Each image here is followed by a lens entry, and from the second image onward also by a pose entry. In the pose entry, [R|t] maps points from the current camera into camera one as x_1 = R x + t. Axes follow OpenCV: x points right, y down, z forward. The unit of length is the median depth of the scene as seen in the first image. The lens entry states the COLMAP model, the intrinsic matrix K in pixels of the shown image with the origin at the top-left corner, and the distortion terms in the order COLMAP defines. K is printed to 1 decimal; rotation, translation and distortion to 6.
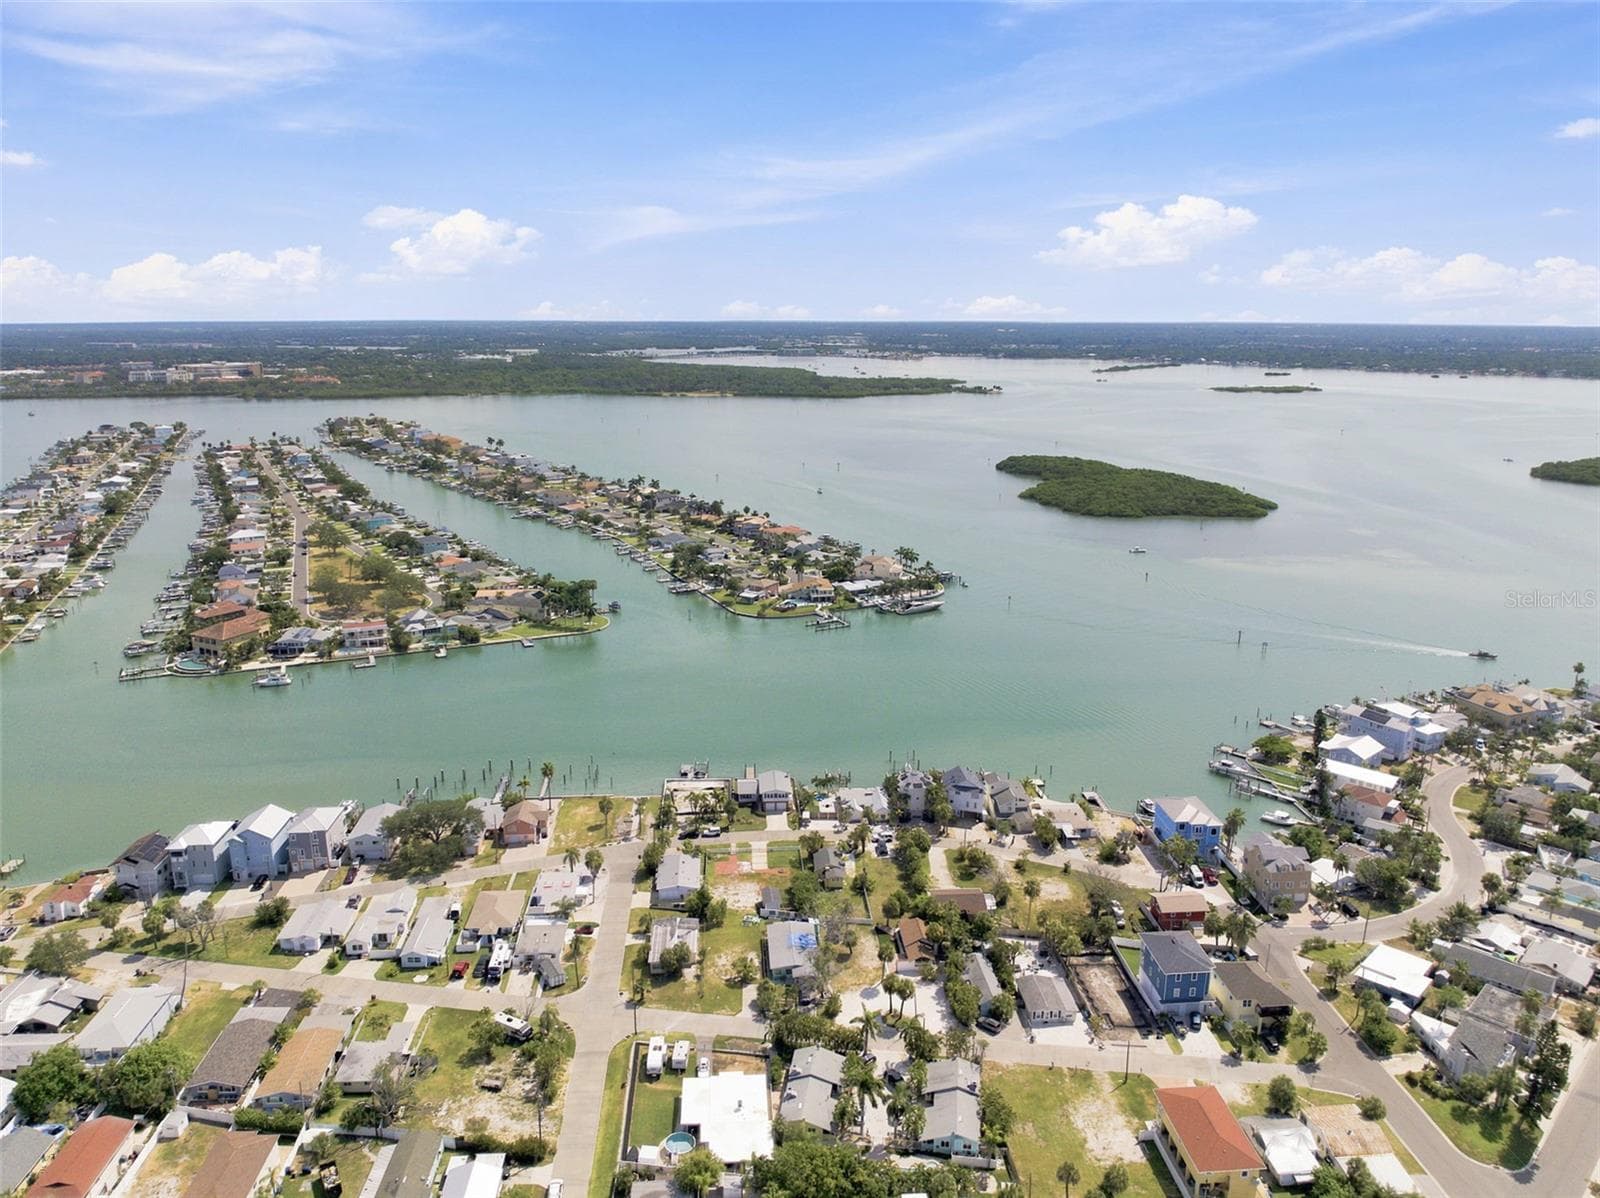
lens RADIAL K [[1204.5, 0, 800.0], [0, 1204.5, 599.0], [0, 0, 1]] dist [-0.038825, -0.006725]
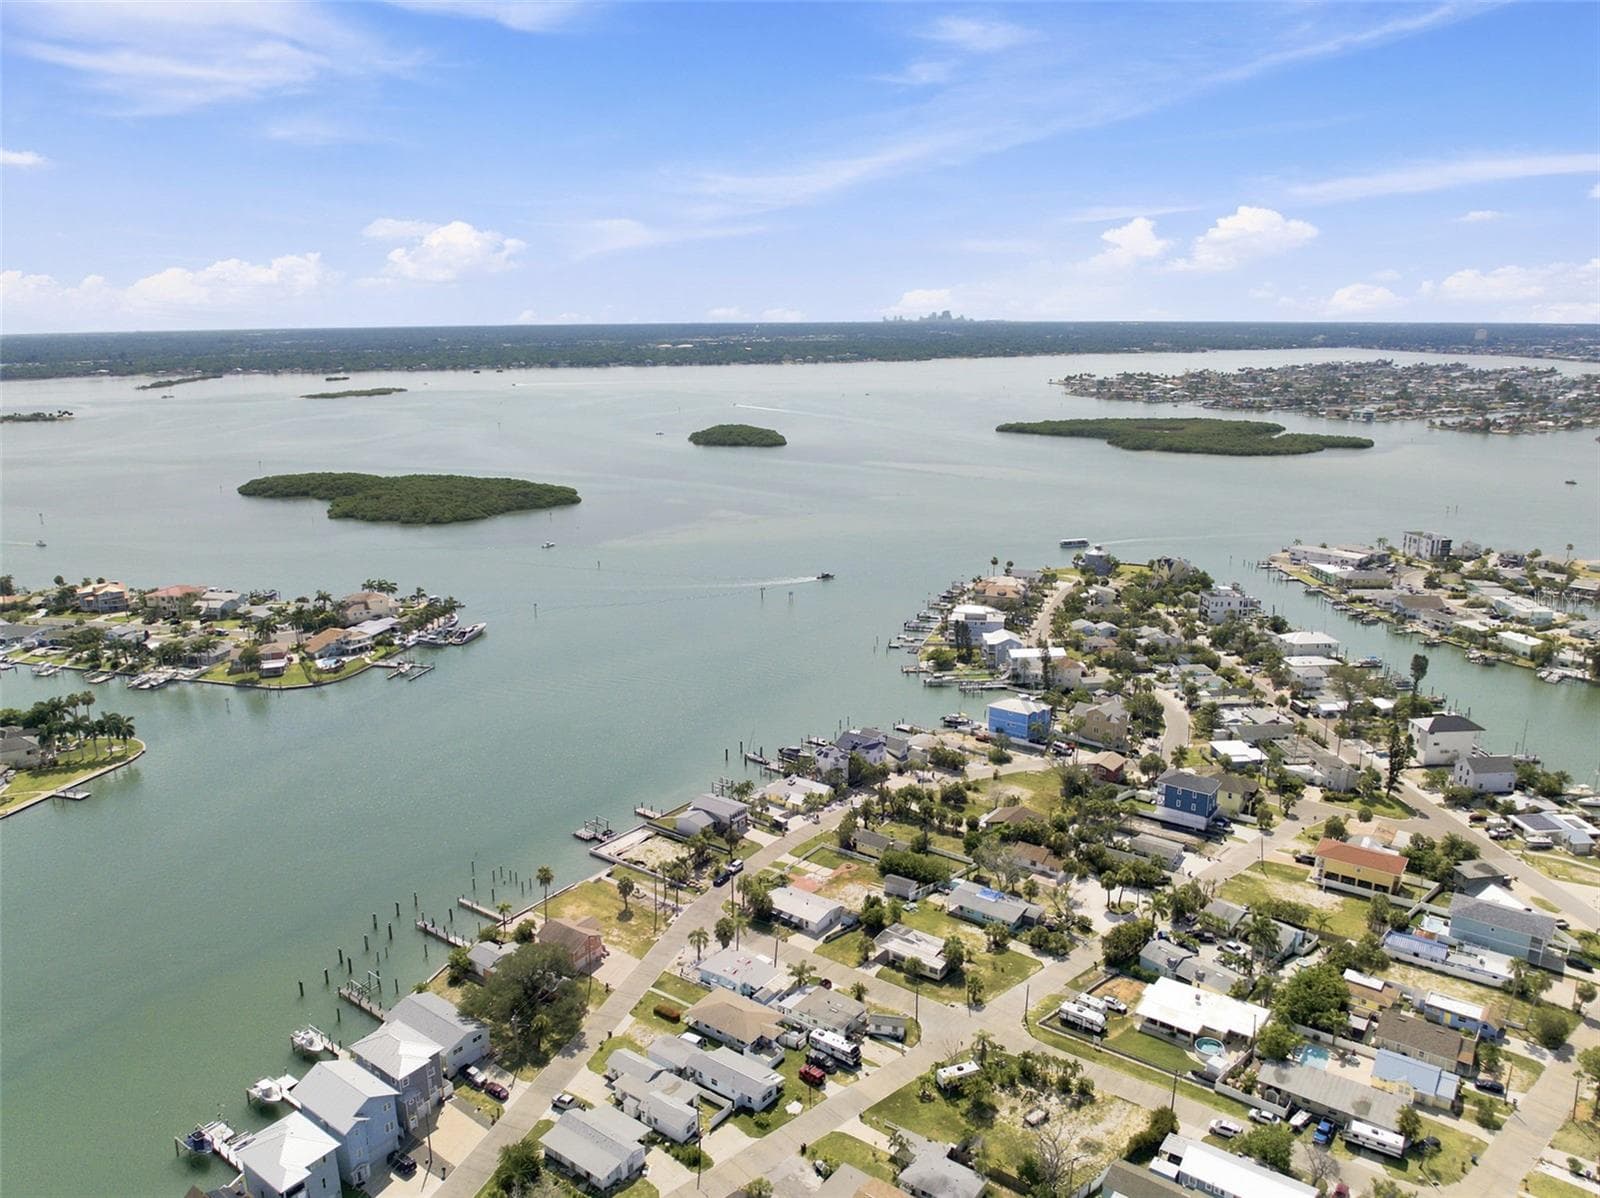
lens RADIAL K [[1128.7, 0, 805.7], [0, 1128.7, 590.1], [0, 0, 1]] dist [-0.028505, -0.020671]
pose [[0.626595, -0.190584, 0.755683, -0.726180], [0.188665, 0.977891, 0.090188, -0.102739], [-0.756164, 0.086059, 0.648699, 0.369133]]
